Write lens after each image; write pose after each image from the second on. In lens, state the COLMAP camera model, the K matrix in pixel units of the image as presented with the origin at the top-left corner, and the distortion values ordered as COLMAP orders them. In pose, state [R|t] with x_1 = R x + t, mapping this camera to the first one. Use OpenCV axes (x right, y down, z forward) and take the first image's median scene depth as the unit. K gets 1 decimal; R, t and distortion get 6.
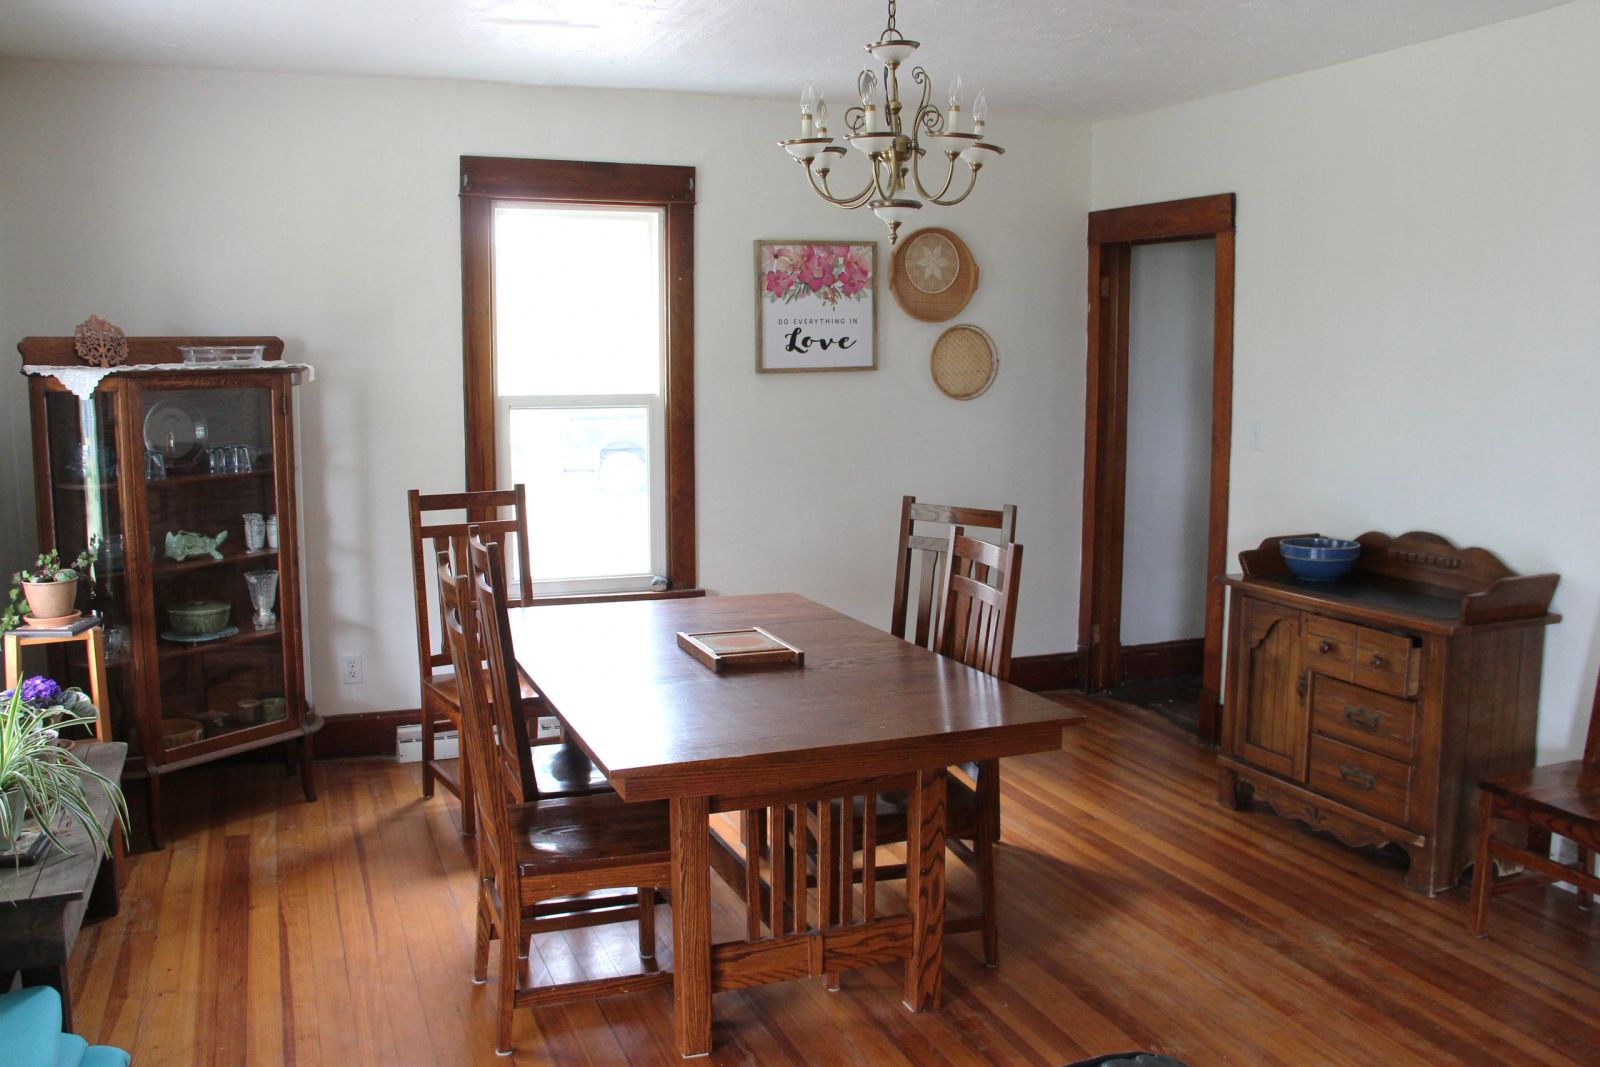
lens RADIAL K [[1395.5, 0, 815.7], [0, 1395.5, 539.1], [0, 0, 1]] dist [-0.198321, 0.166078]
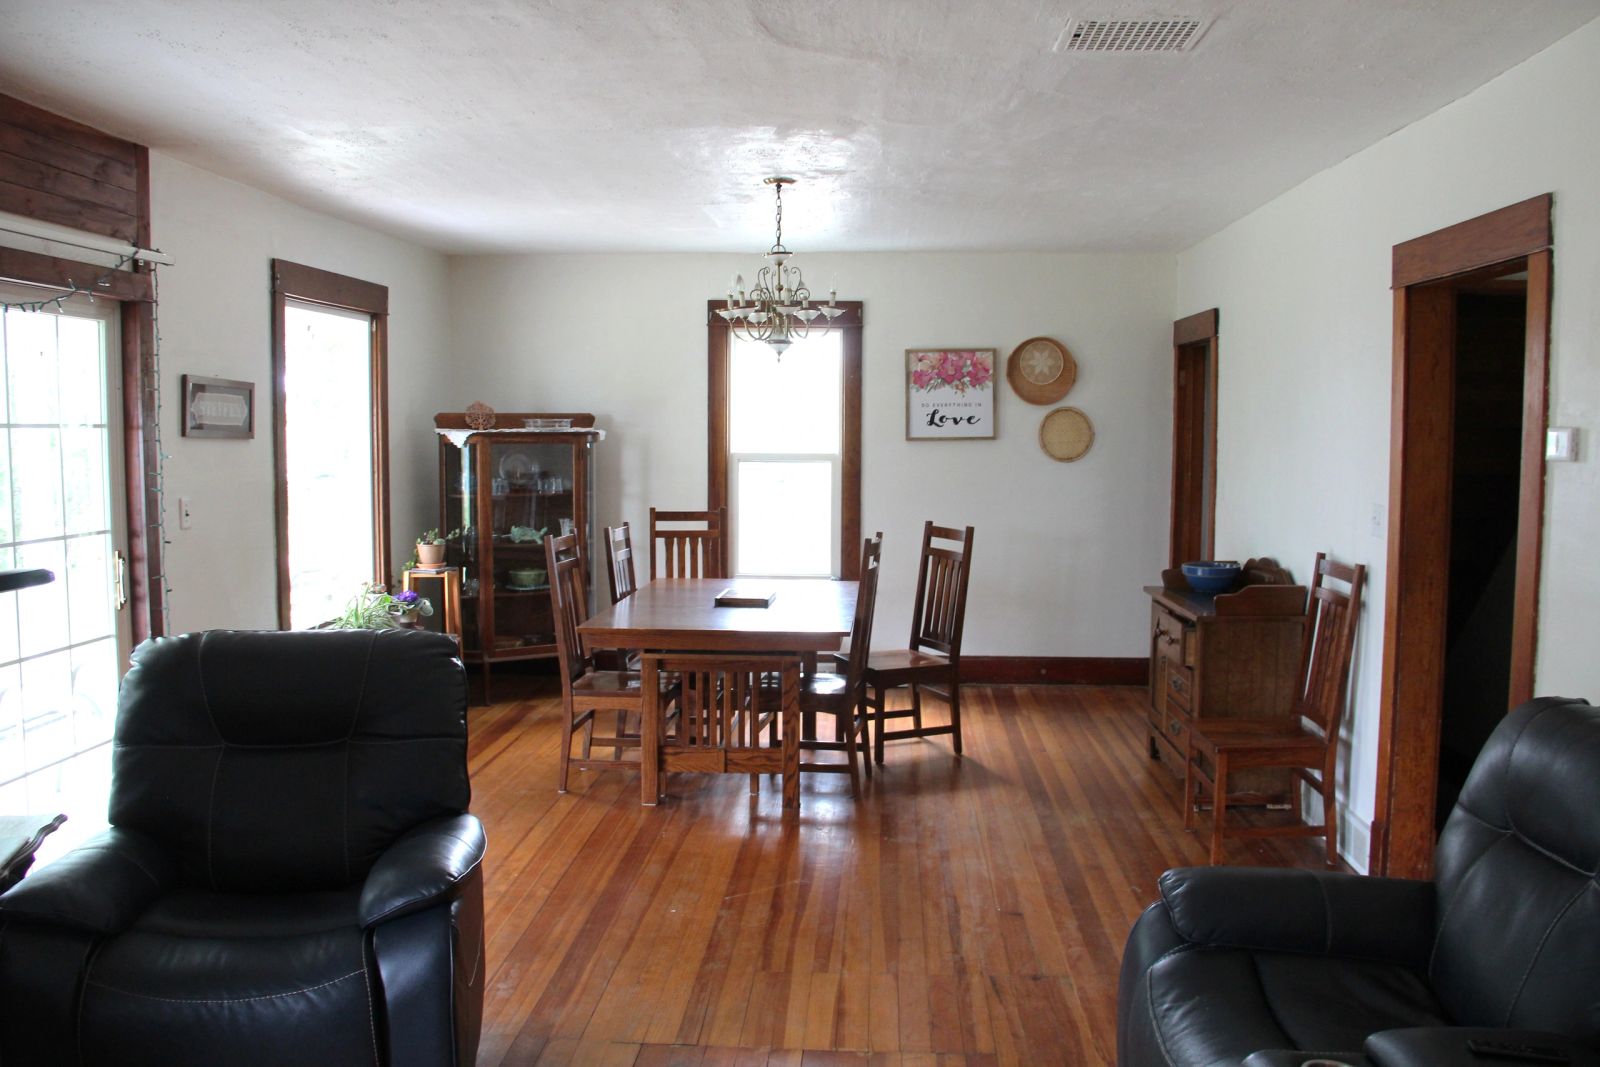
lens RADIAL K [[1328.9, 0, 811.3], [0, 1328.9, 543.9], [0, 0, 1]] dist [-0.182682, 0.146910]
pose [[0.905365, 0.040199, -0.422726, 0.470865], [-0.059834, 0.997653, -0.033277, 0.041576], [0.420397, 0.055422, 0.905646, -0.298700]]
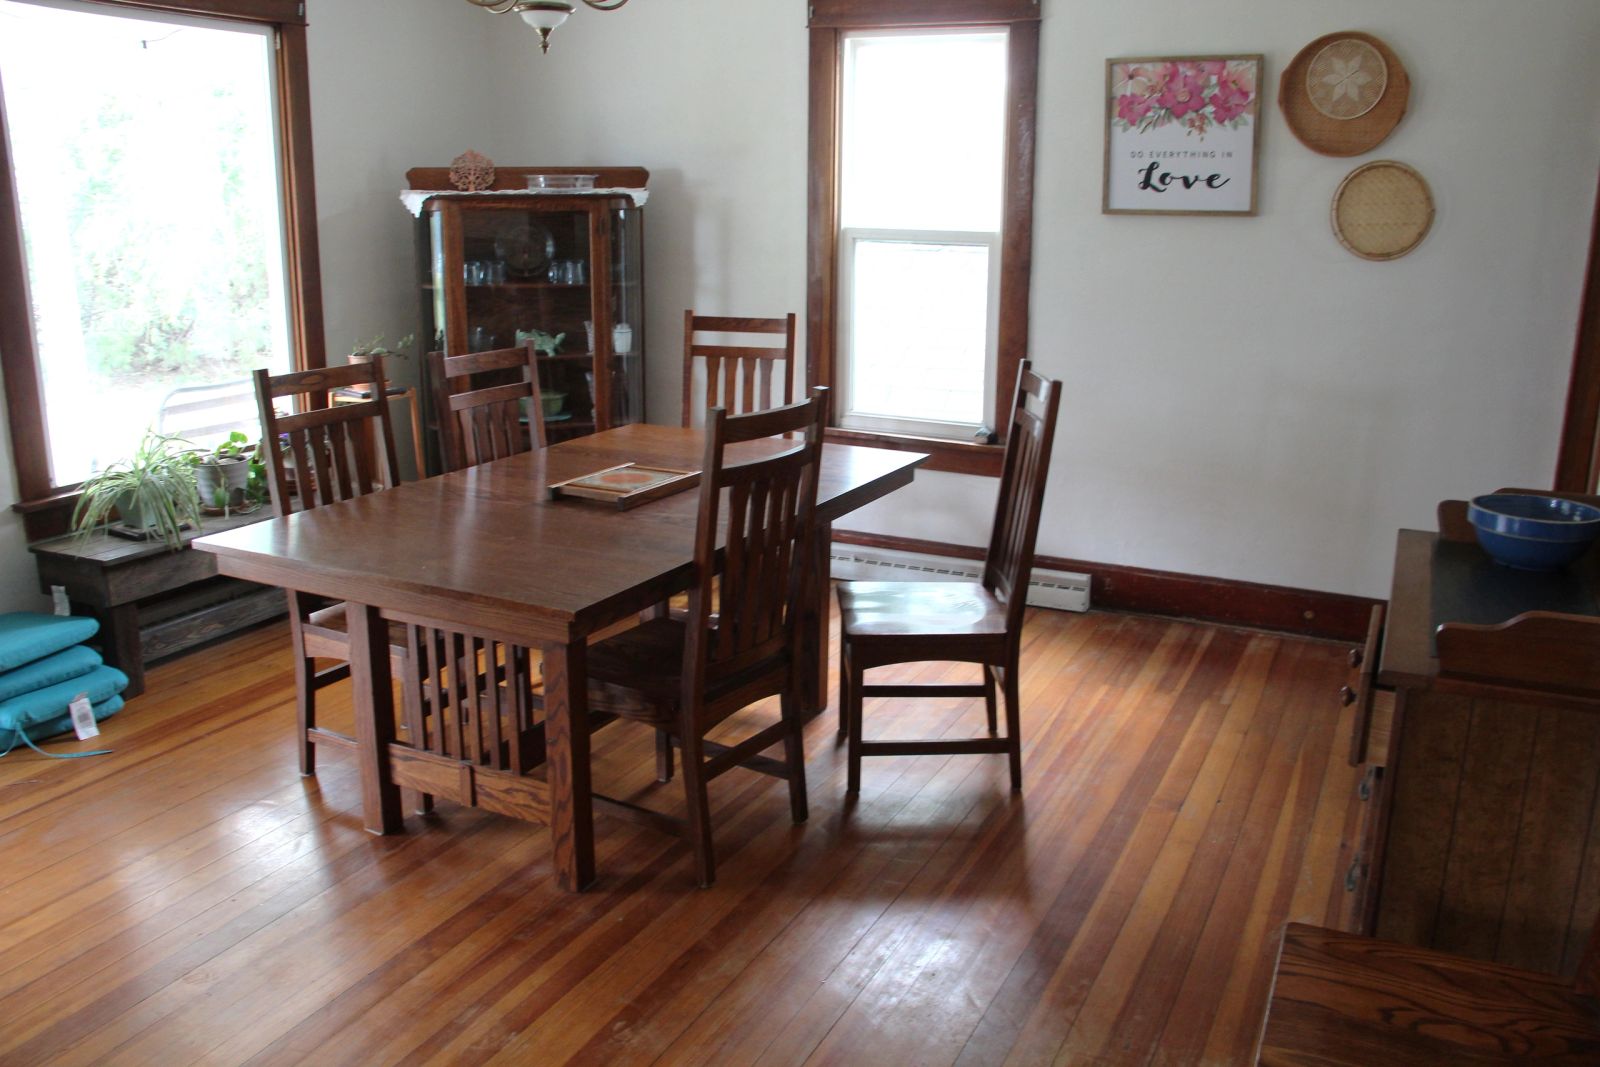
lens RADIAL K [[1328.9, 0, 811.3], [0, 1328.9, 543.9], [0, 0, 1]] dist [-0.182682, 0.146910]
pose [[0.671024, 0.196918, -0.714808, 0.474093], [-0.107541, 0.979740, 0.168949, -0.035570], [0.733595, -0.036498, 0.678606, 0.309588]]
